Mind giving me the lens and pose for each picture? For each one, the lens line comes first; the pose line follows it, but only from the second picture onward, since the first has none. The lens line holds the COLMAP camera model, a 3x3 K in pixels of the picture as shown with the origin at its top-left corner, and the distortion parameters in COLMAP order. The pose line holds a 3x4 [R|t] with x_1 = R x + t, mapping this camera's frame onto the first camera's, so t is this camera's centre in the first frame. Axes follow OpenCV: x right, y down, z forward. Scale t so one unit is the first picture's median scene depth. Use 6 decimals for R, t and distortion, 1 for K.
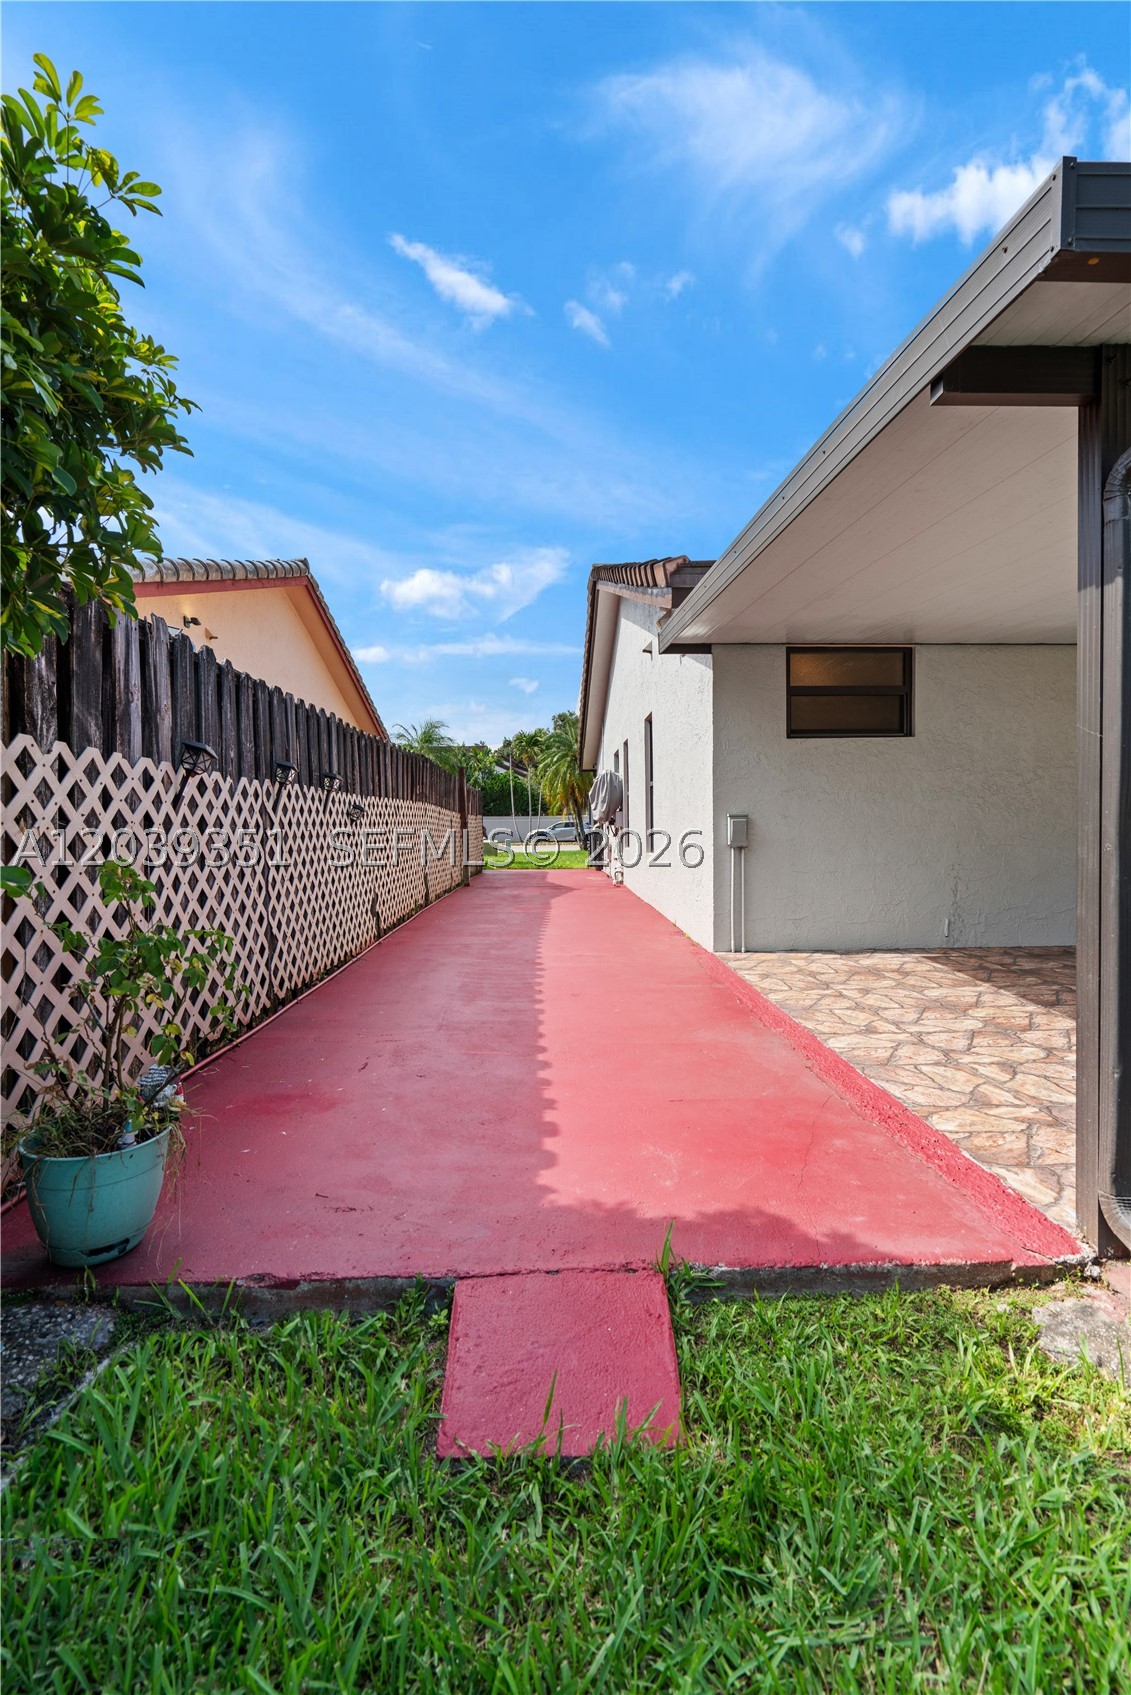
lens RADIAL K [[766.6, 0, 565.5], [0, 766.6, 847.5], [0, 0, 1]] dist [-0.001341, 0.000389]
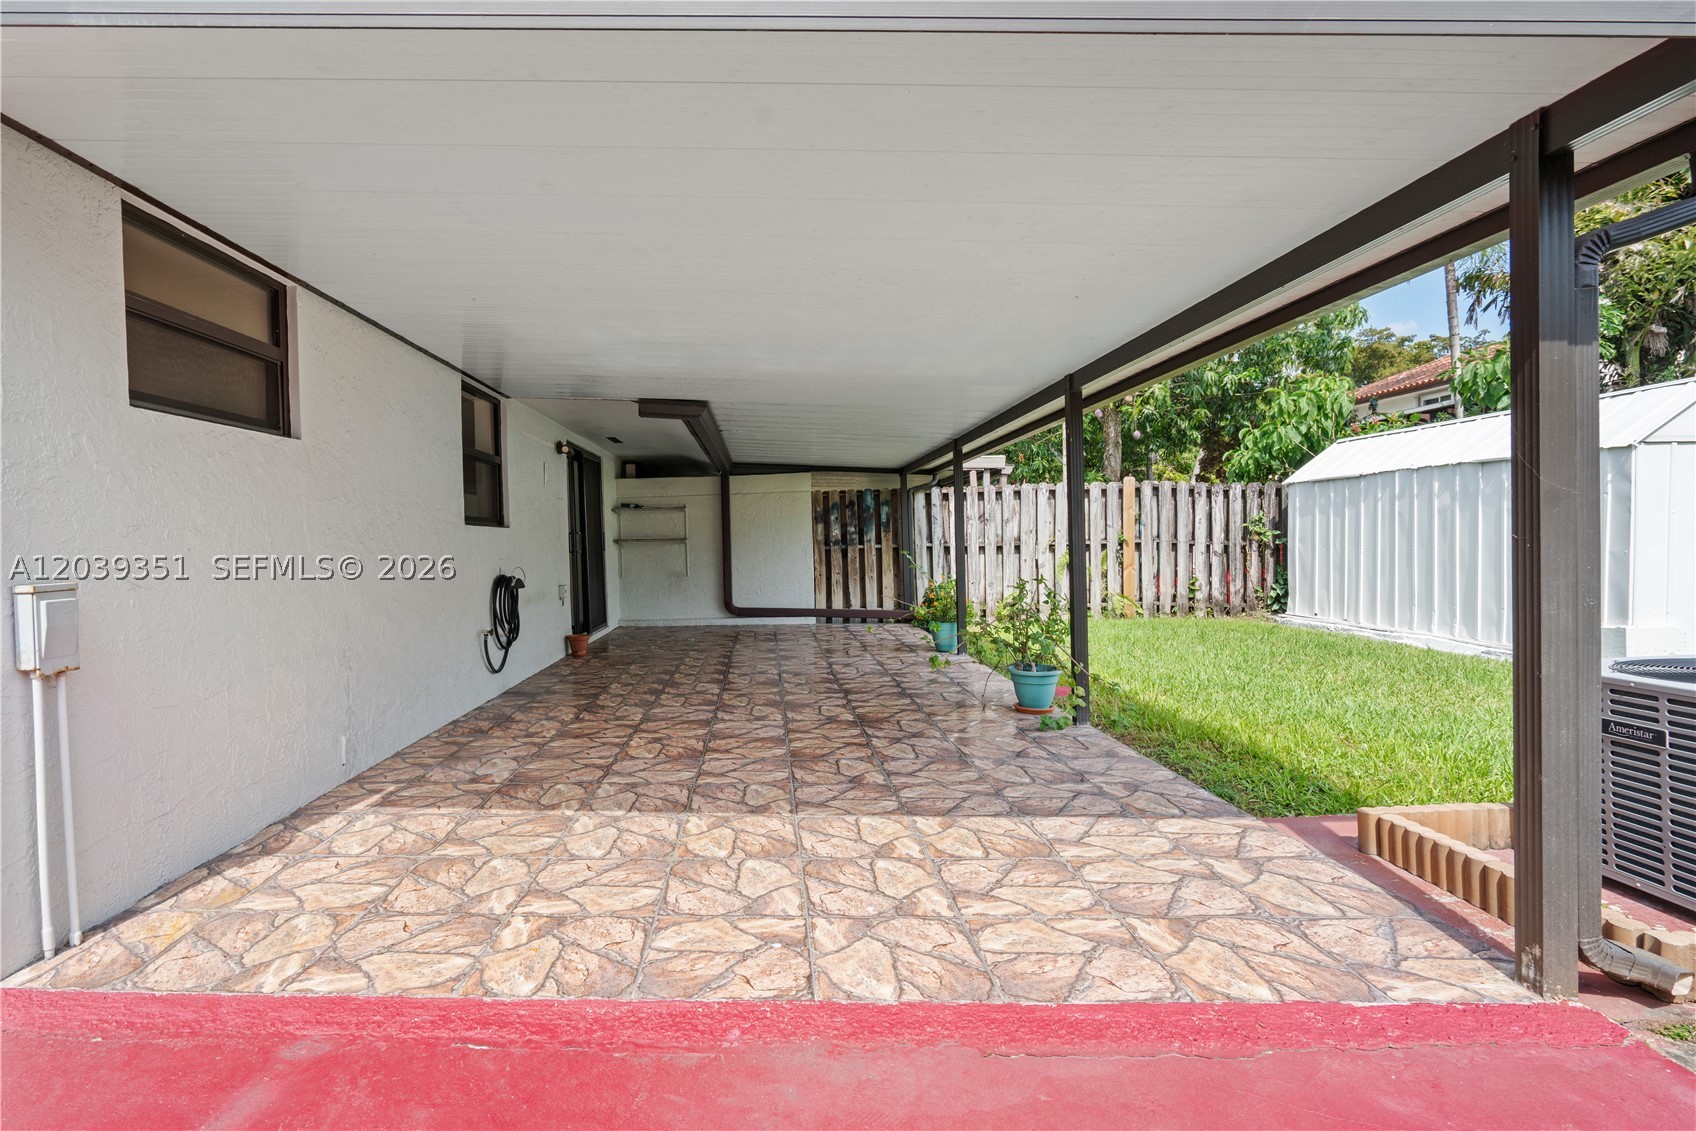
lens RADIAL K [[836.6, 0, 720.7], [0, 836.6, 555.6], [0, 0, 1]] dist [-0.004473, 0.002290]
pose [[0.082876, -0.026760, 0.996200, -0.207792], [0.056344, 0.998166, 0.022125, -0.066729], [-0.994966, 0.054296, 0.084232, 0.828575]]
